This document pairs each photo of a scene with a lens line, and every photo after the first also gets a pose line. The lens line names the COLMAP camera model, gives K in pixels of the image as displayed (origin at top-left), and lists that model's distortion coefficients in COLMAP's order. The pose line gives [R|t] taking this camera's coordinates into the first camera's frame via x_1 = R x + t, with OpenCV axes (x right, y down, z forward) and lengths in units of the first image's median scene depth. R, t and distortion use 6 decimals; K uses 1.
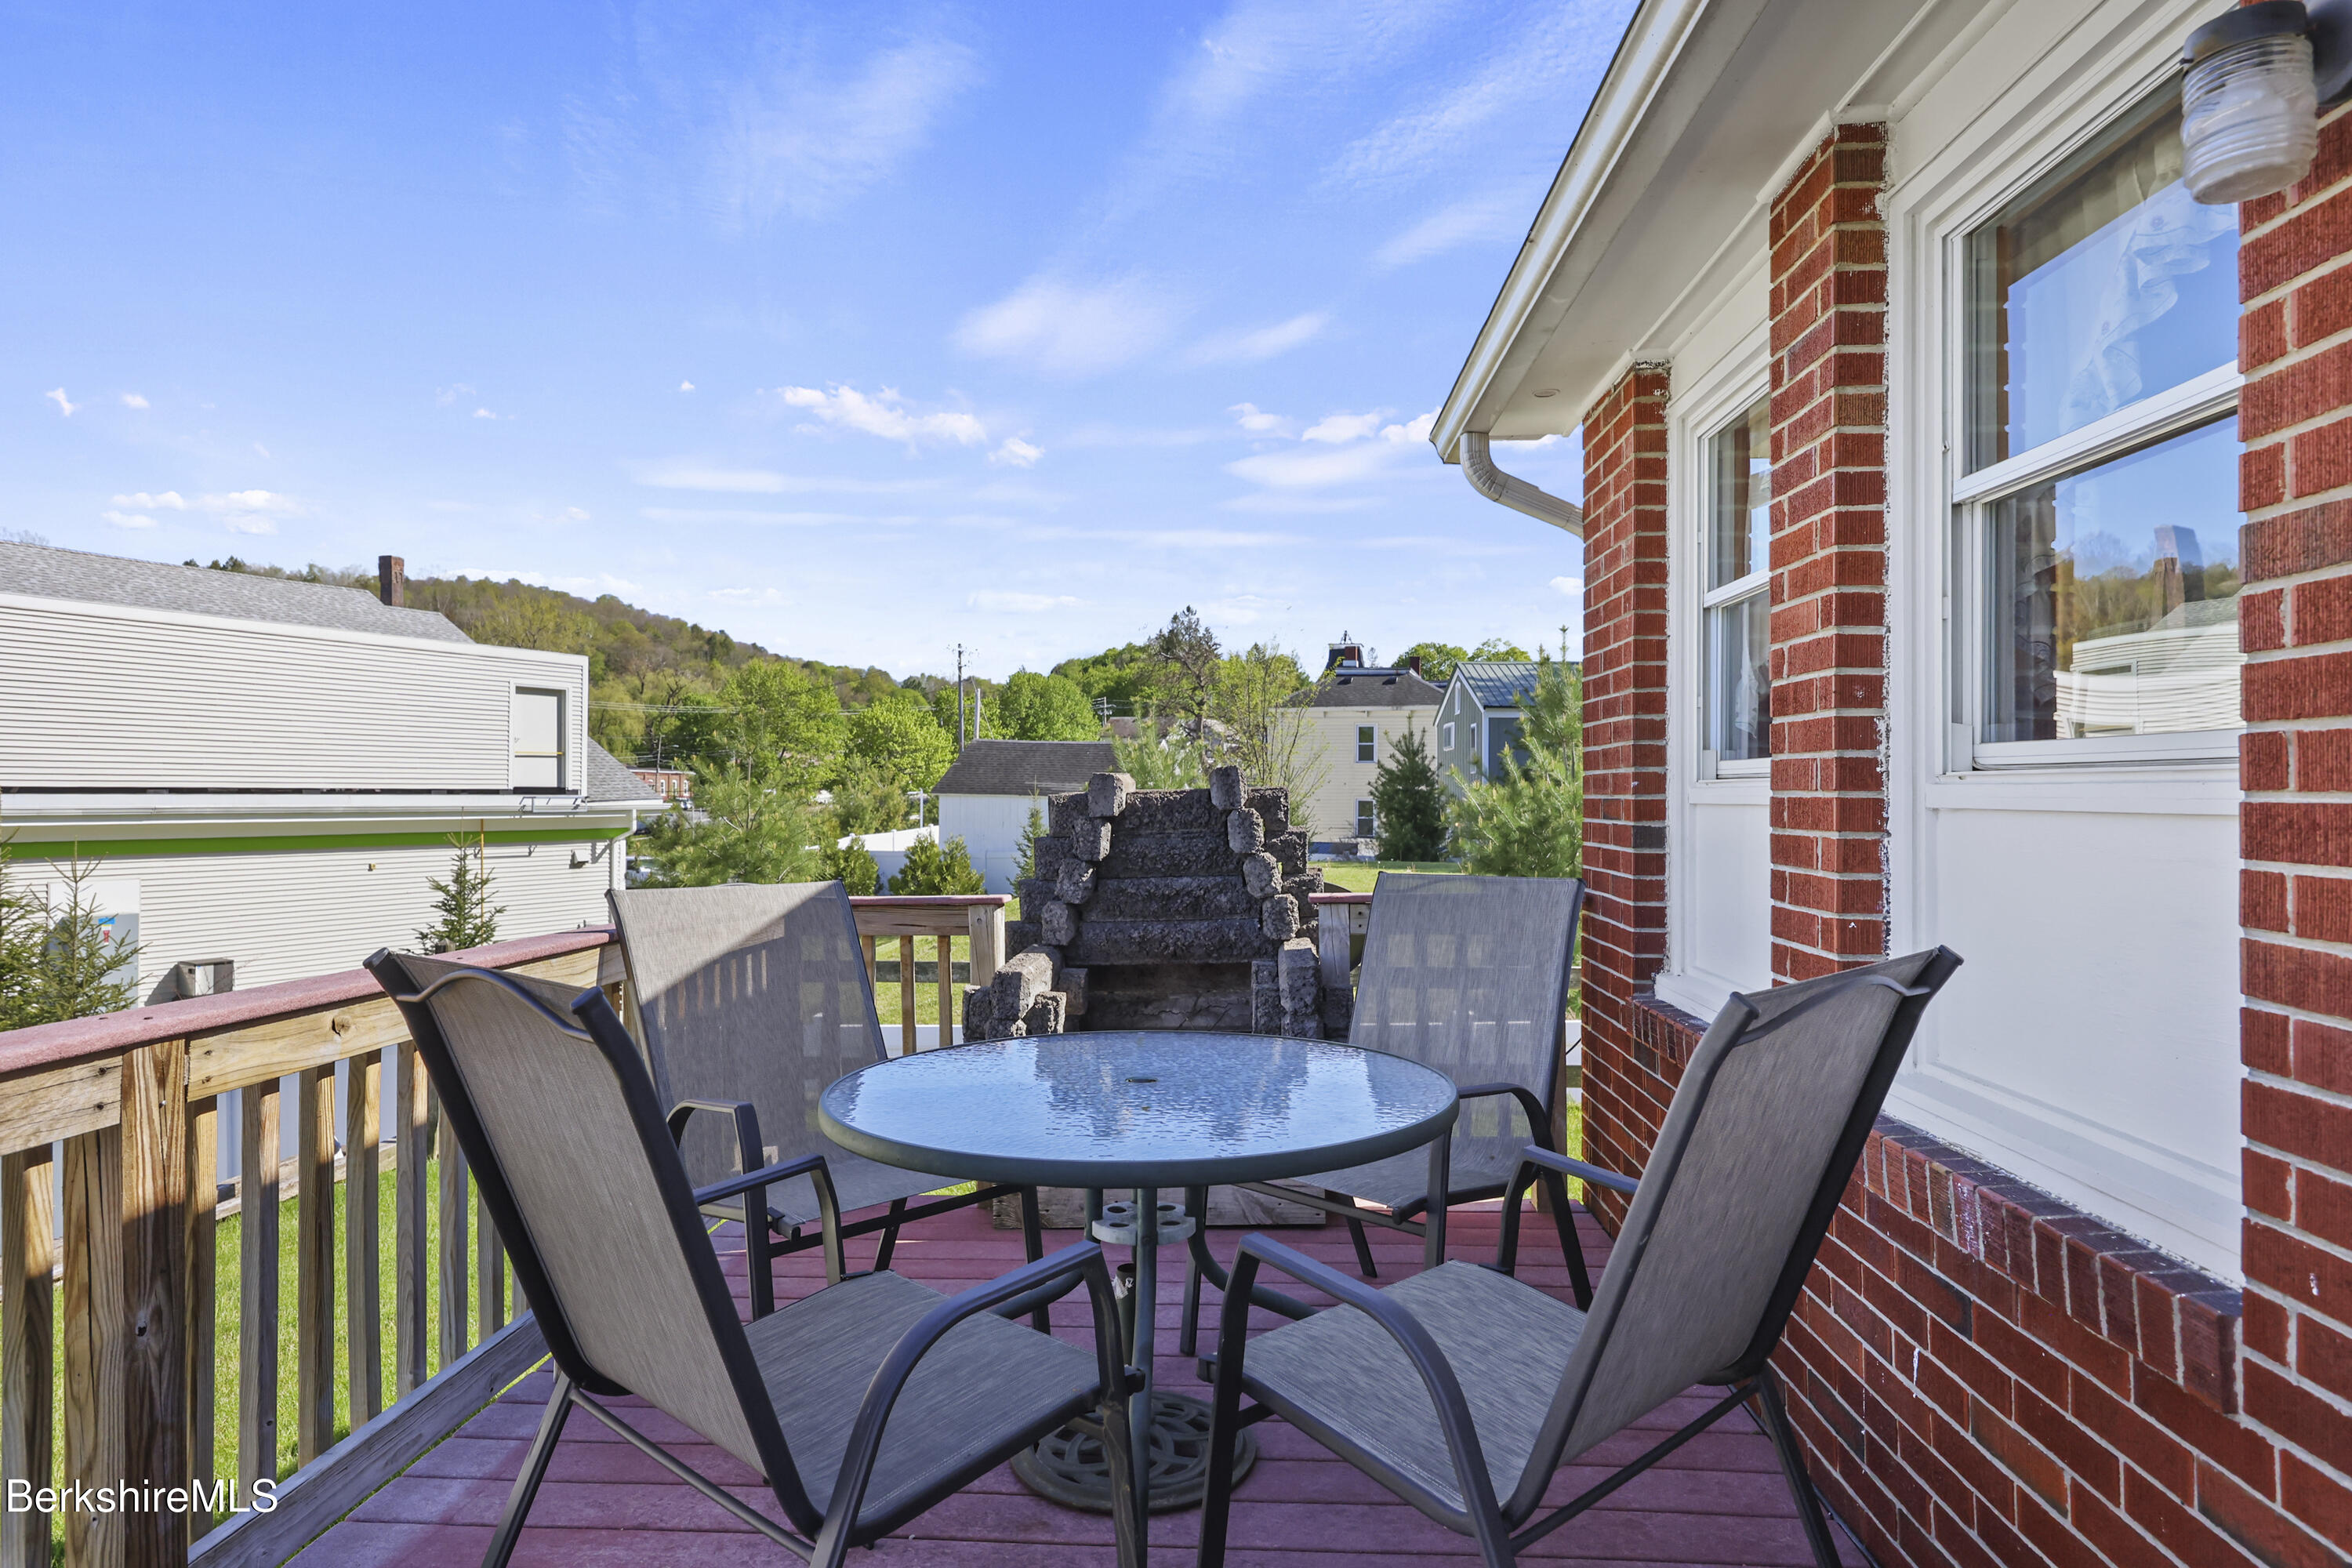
lens RADIAL K [[1250.1, 0, 1188.6], [0, 1250.1, 793.0], [0, 0, 1]] dist [-0.004578, -0.000347]
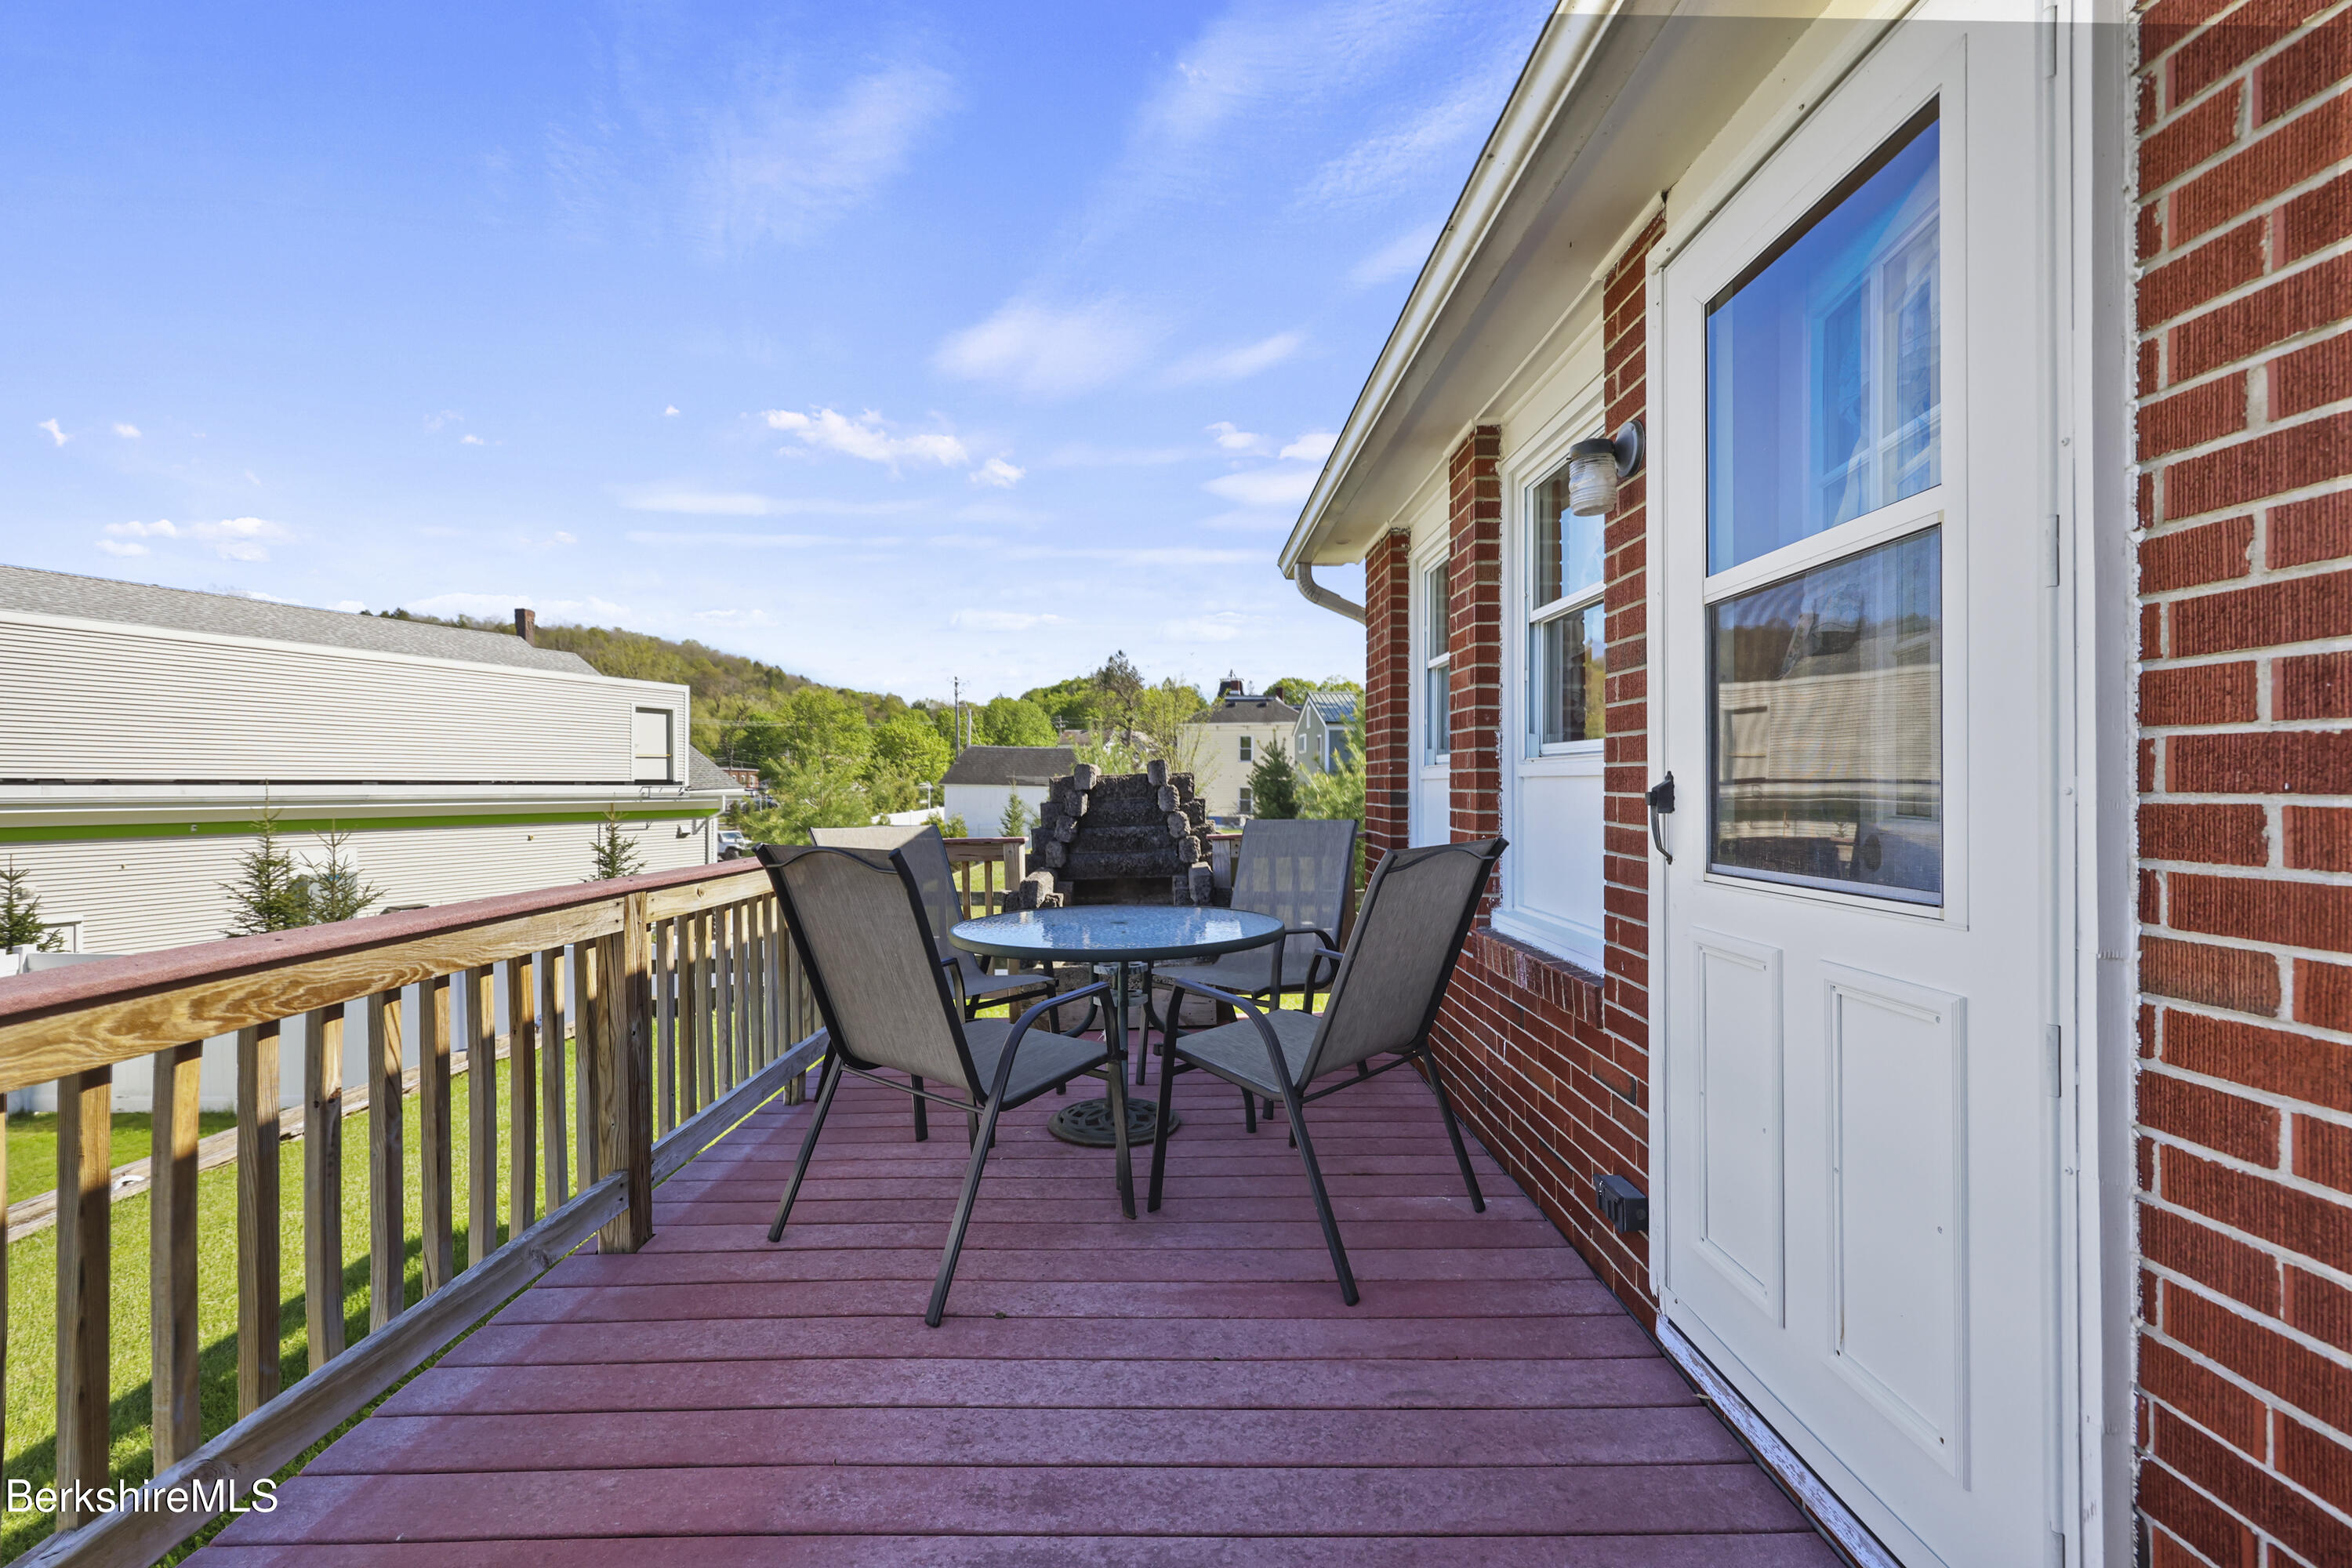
lens RADIAL K [[957.7, 0, 1181.6], [0, 957.7, 791.6], [0, 0, 1]] dist [-0.002512, 0.000507]
pose [[0.997497, -0.003583, 0.070613, -0.014116], [0.003302, 0.999986, 0.004094, 0.008339], [-0.070627, -0.003850, 0.997495, -0.141929]]
